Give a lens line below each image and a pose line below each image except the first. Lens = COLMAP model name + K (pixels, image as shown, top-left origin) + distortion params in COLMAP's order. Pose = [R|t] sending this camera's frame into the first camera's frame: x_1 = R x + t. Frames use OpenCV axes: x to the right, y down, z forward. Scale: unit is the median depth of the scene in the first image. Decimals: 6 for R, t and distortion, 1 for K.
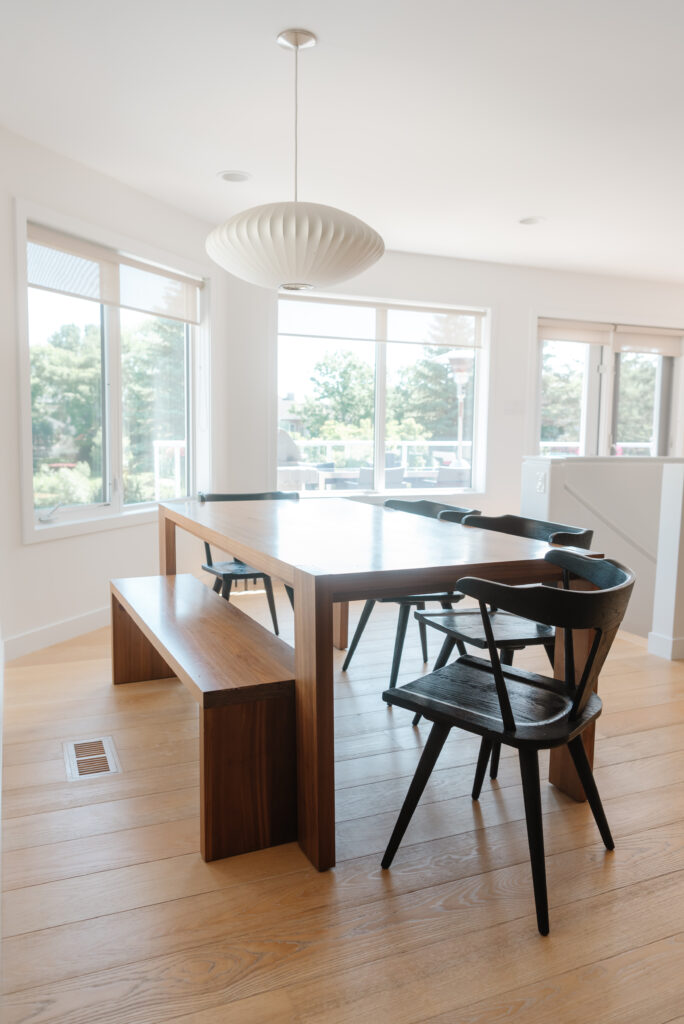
lens RADIAL K [[793.8, 0, 342.0], [0, 793.8, 512.0], [0, 0, 1]] dist [-0.005968, -0.006145]
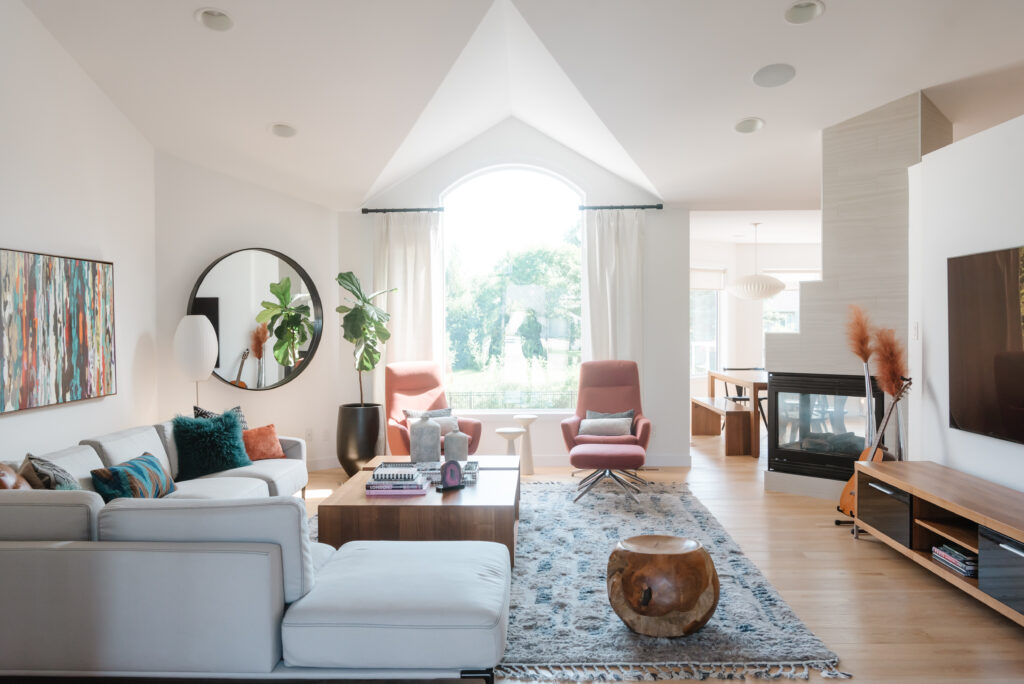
lens RADIAL K [[793.8, 0, 512.0], [0, 793.8, 342.0], [0, 0, 1]] dist [-0.005968, -0.006145]
pose [[0.909859, -0.005456, -0.414881, 0.304247], [-0.027356, 0.996949, -0.073104, 0.116709], [0.414014, 0.077864, 0.906934, -1.866653]]
